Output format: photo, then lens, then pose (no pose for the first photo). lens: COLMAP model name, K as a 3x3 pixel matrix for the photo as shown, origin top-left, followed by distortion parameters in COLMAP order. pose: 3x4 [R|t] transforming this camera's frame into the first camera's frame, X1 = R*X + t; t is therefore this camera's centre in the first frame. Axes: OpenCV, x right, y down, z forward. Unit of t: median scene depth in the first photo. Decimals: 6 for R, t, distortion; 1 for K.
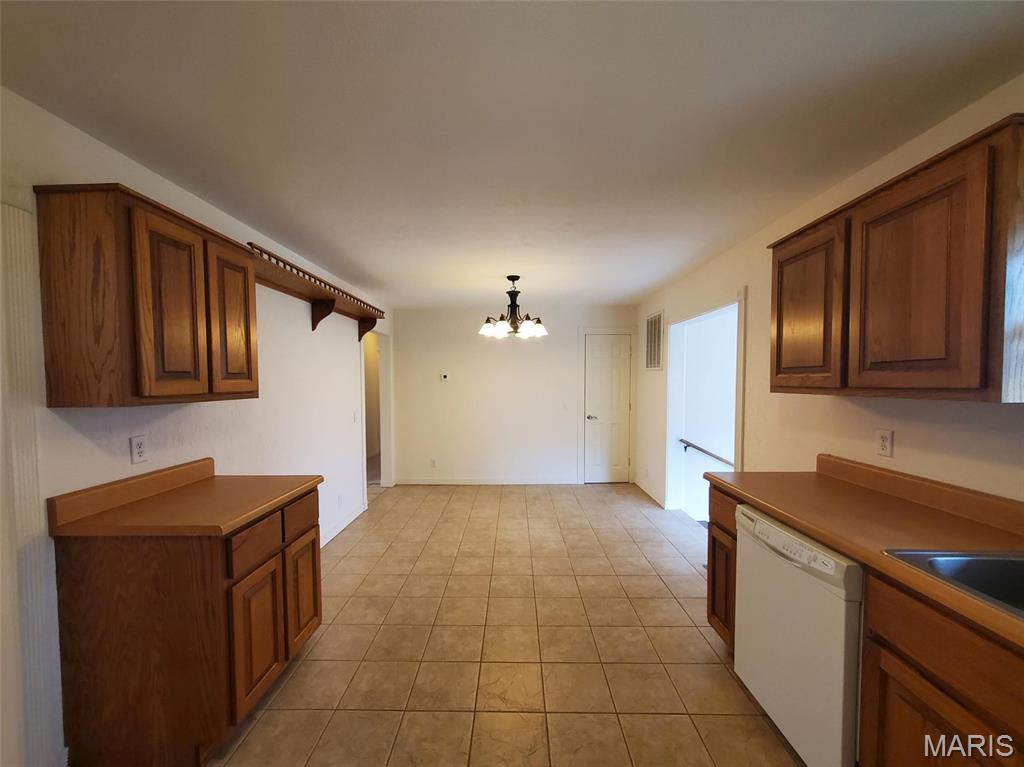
lens RADIAL K [[406.3, 0, 504.9], [0, 406.3, 394.5], [0, 0, 1]] dist [0.002576, -0.000698]
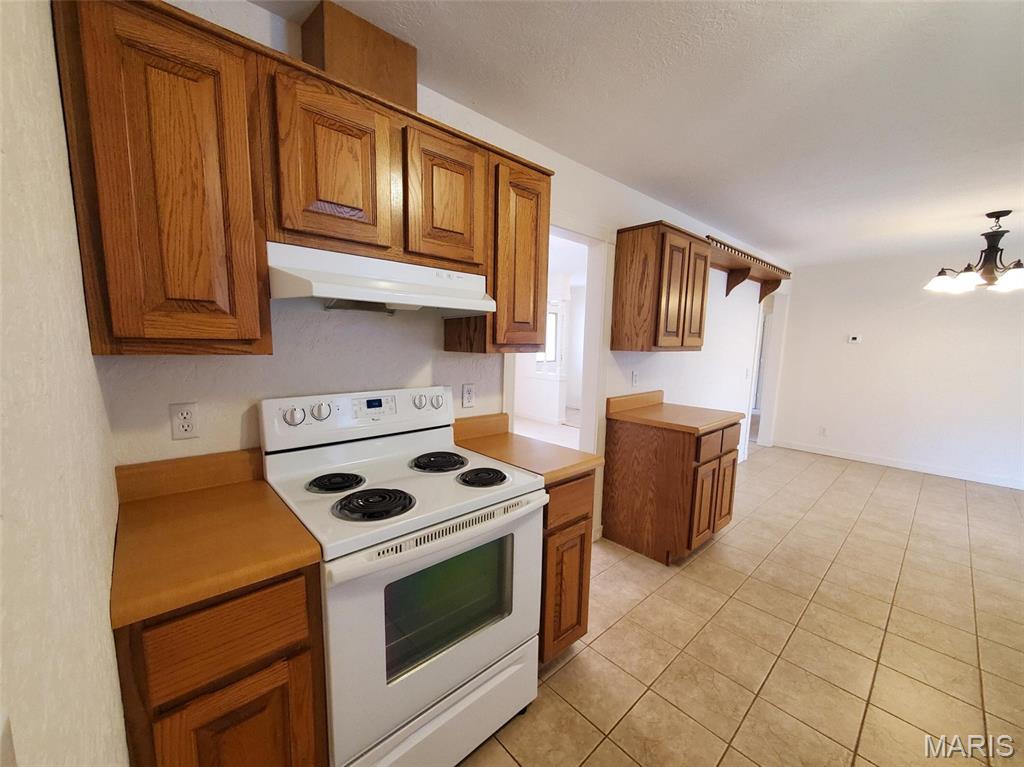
lens RADIAL K [[406.3, 0, 504.9], [0, 406.3, 394.5], [0, 0, 1]] dist [0.002576, -0.000698]
pose [[0.689457, 0.119298, -0.714435, -0.057245], [-0.049462, 0.991795, 0.117880, 0.024793], [0.722636, -0.045936, 0.689701, -0.433504]]
